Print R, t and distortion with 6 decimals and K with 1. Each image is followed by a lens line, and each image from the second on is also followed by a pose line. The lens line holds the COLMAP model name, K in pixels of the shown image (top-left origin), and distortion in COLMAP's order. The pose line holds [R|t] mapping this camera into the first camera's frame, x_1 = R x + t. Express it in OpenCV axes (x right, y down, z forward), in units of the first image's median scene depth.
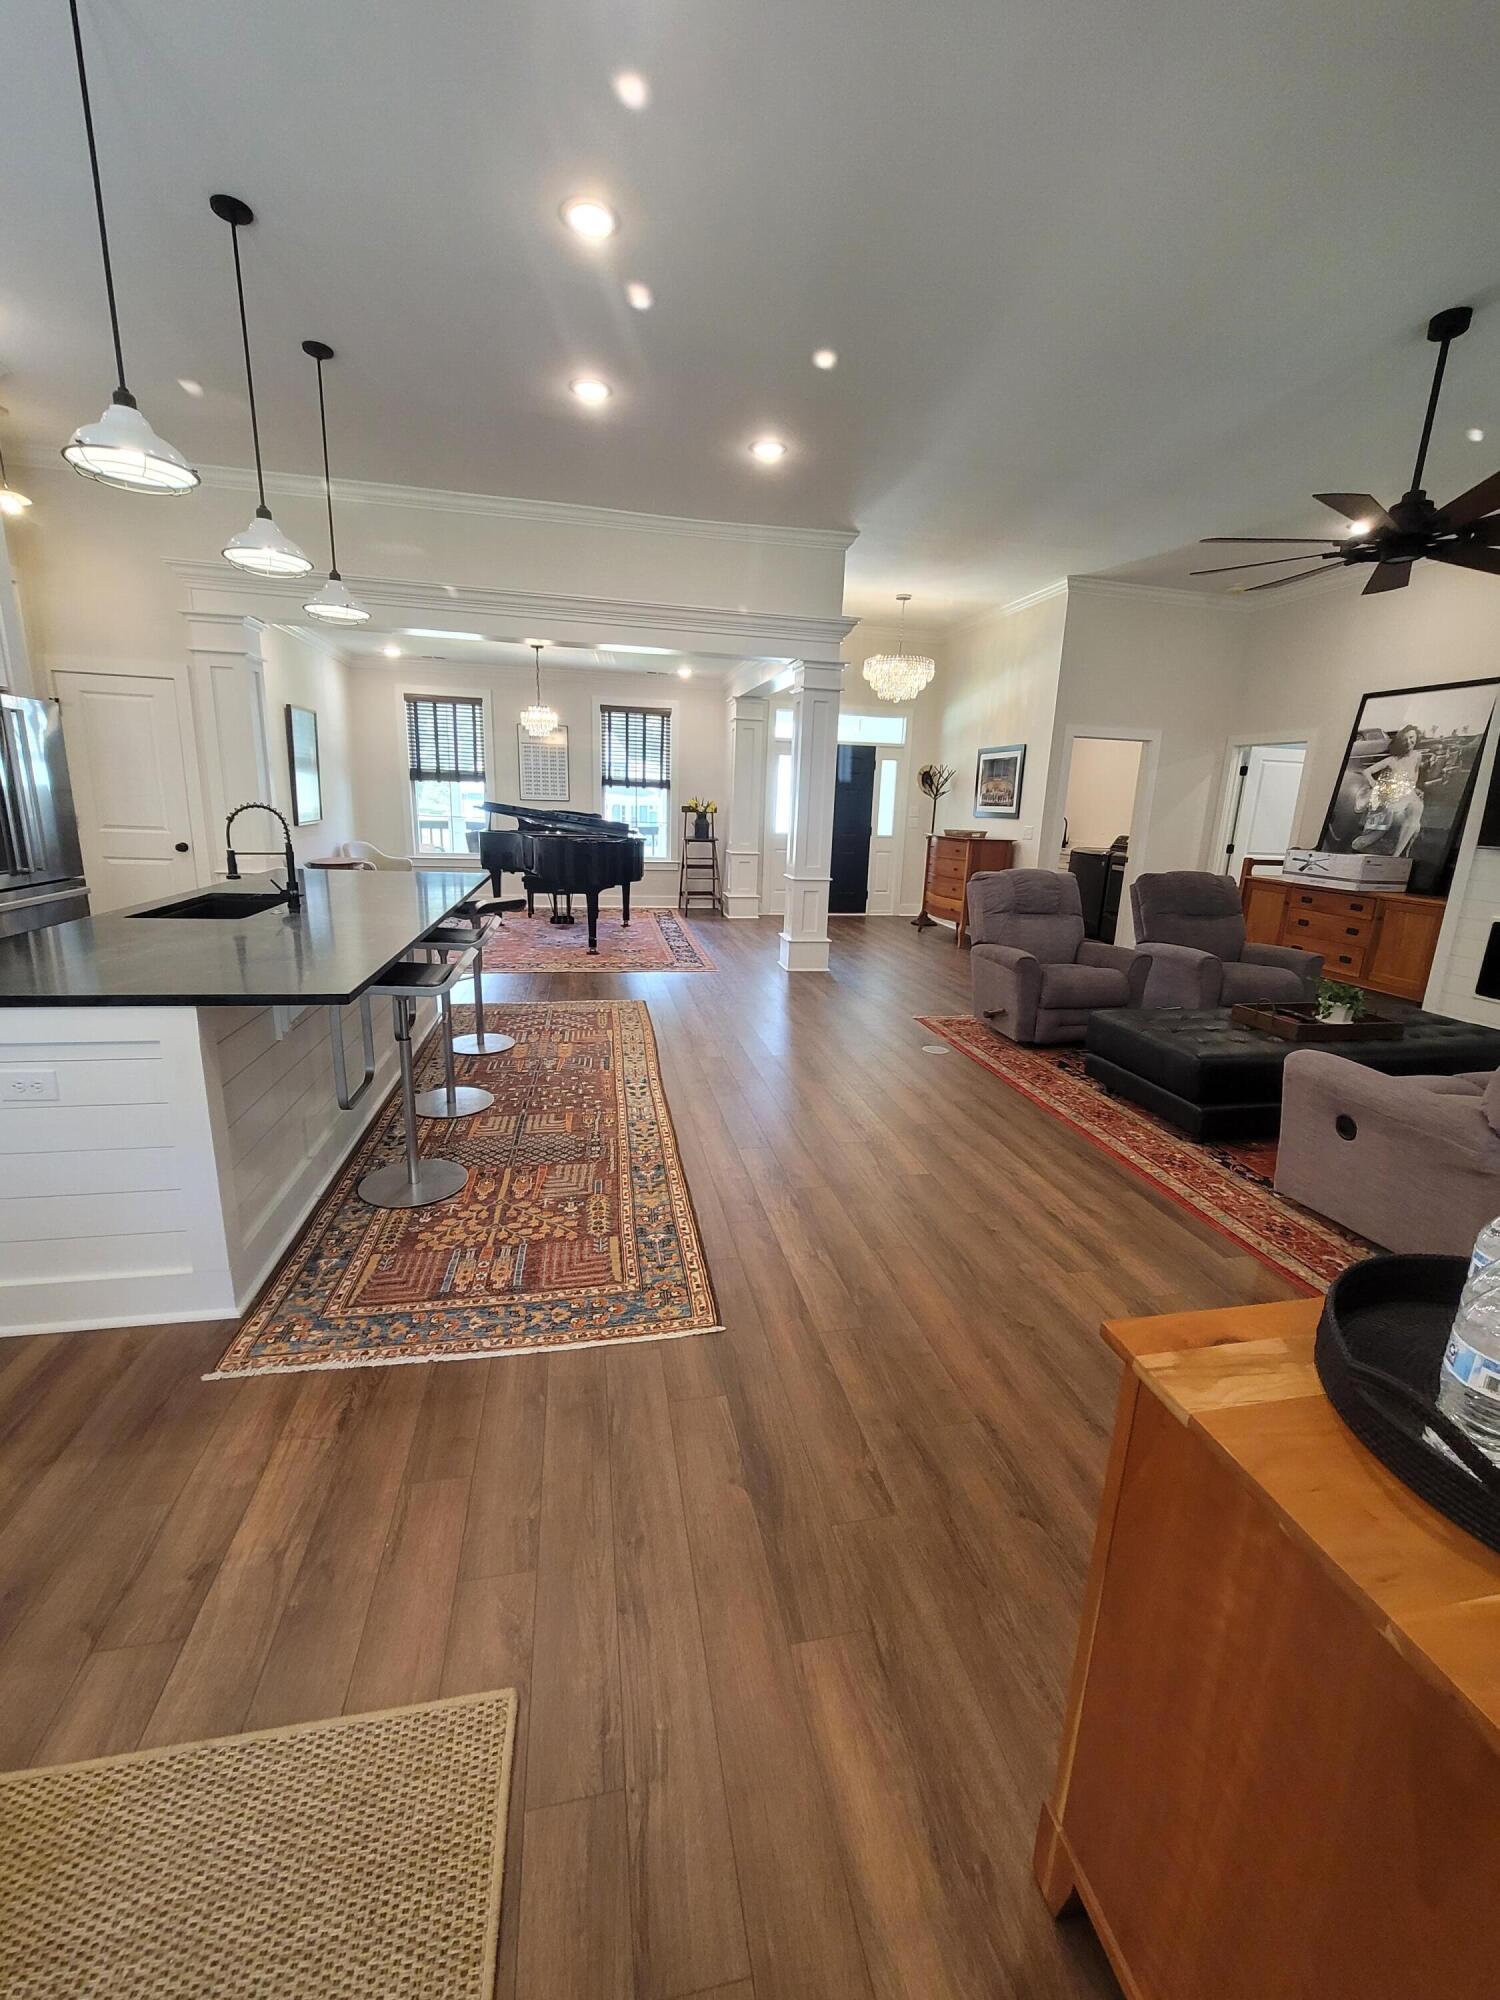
lens RADIAL K [[813.5, 0, 758.9], [0, 813.5, 996.9], [0, 0, 1]] dist [-0.002858, -0.000991]
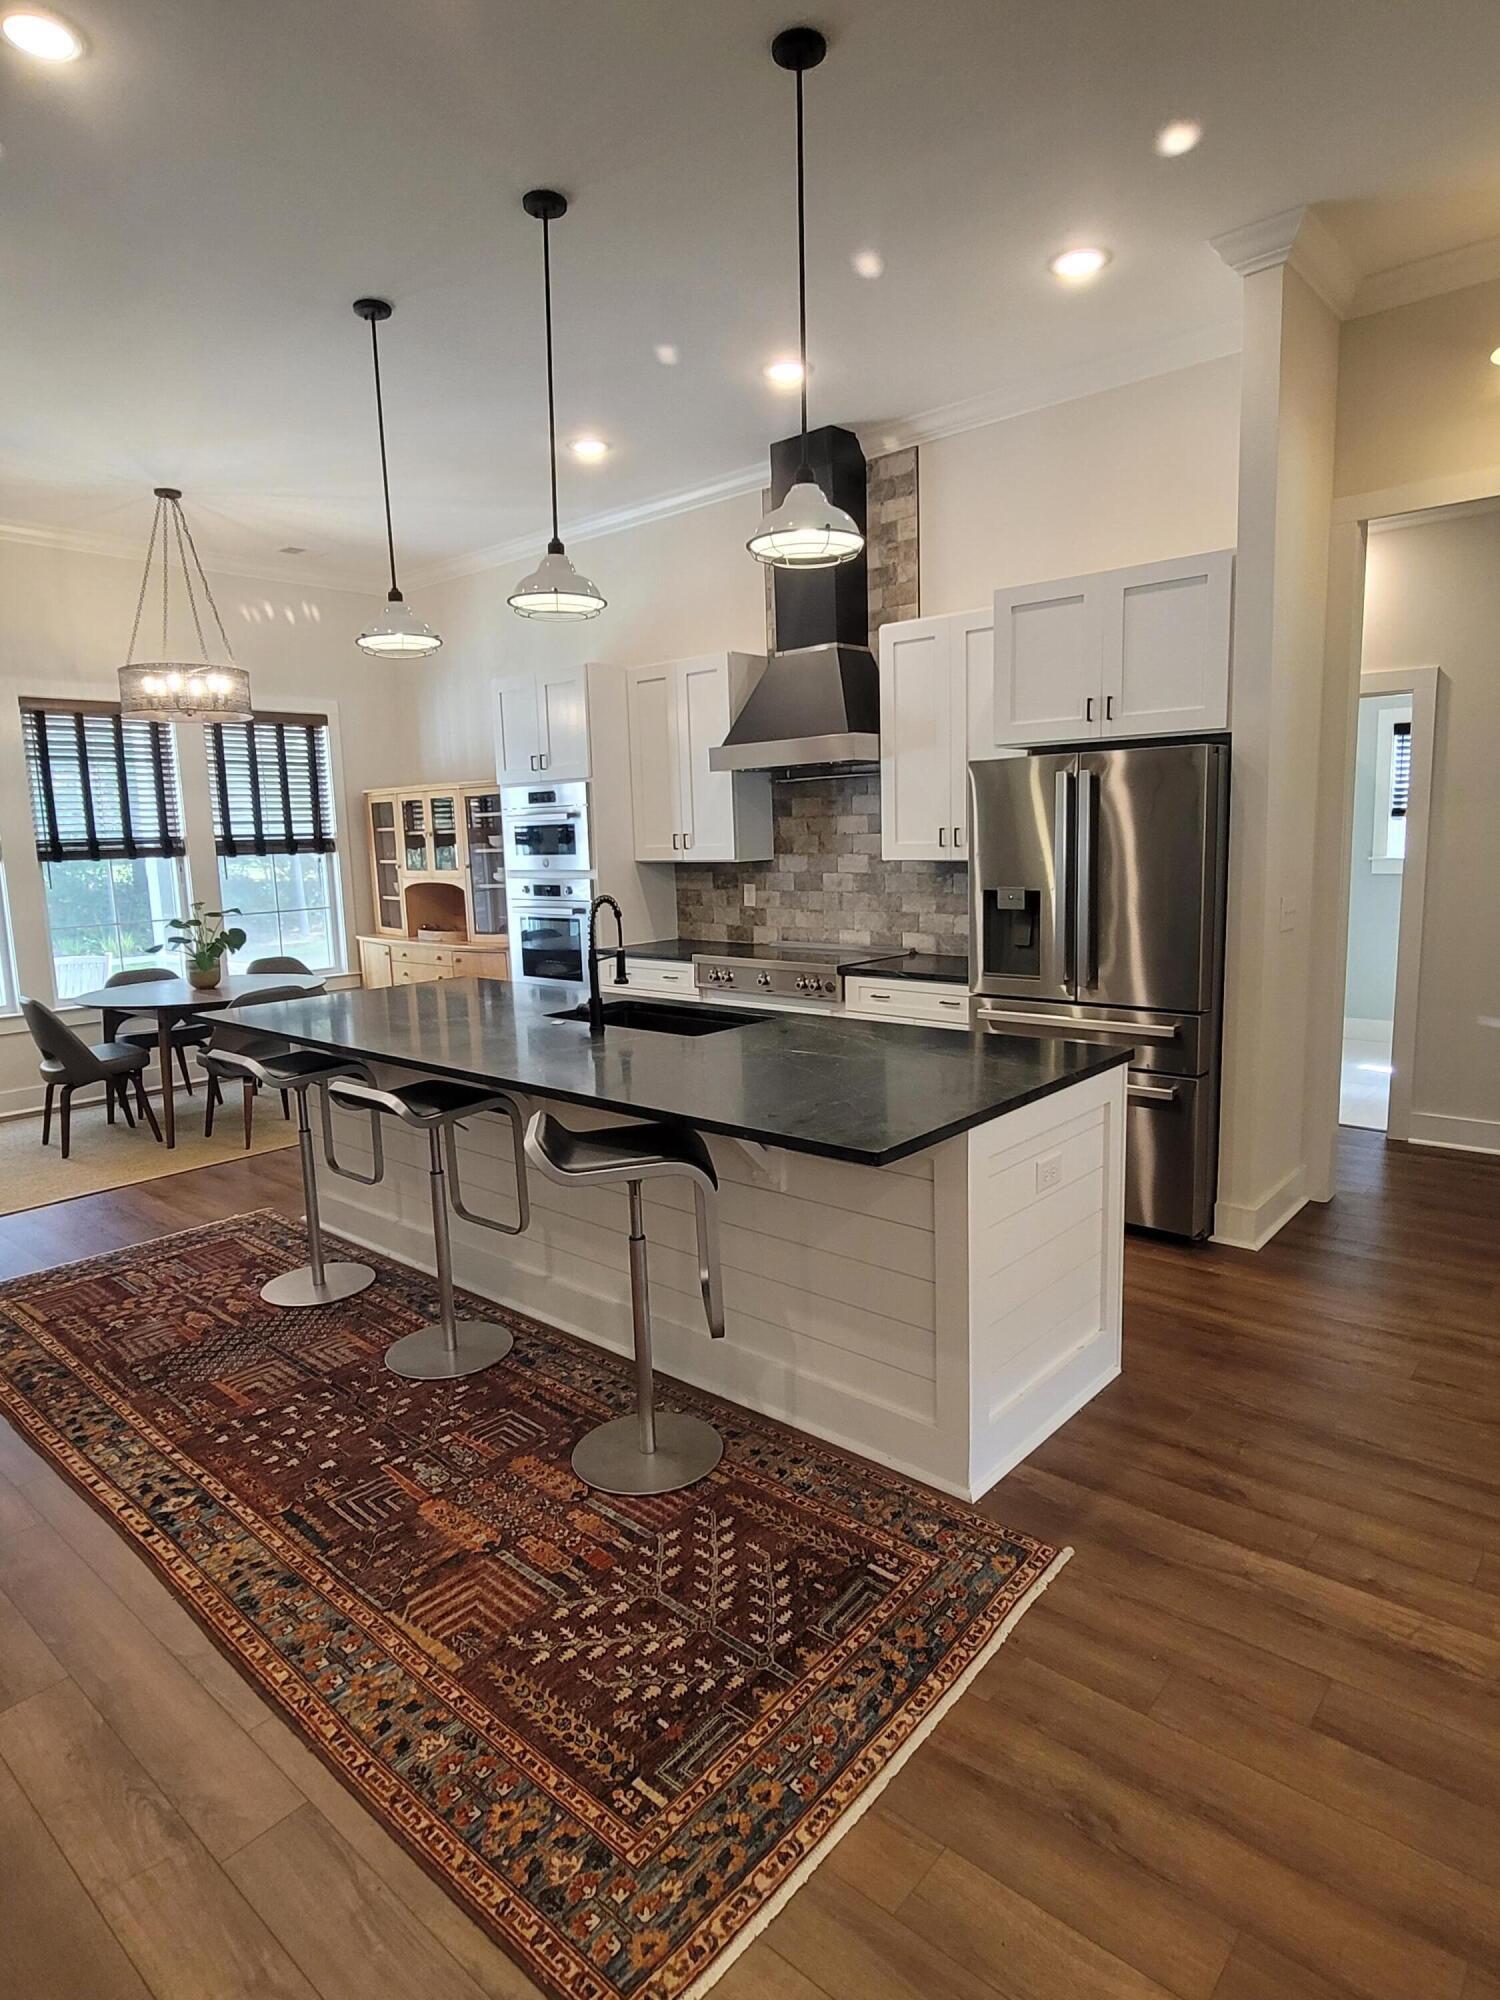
lens RADIAL K [[1130.6, 0, 769.7], [0, 1130.6, 1015.6], [0, 0, 1]] dist [-0.011370, 0.000089]
pose [[-0.790703, 0.079515, -0.607014, -0.043409], [-0.153680, 0.933999, 0.322535, -0.362151], [0.592596, 0.348315, -0.726296, 1.380222]]
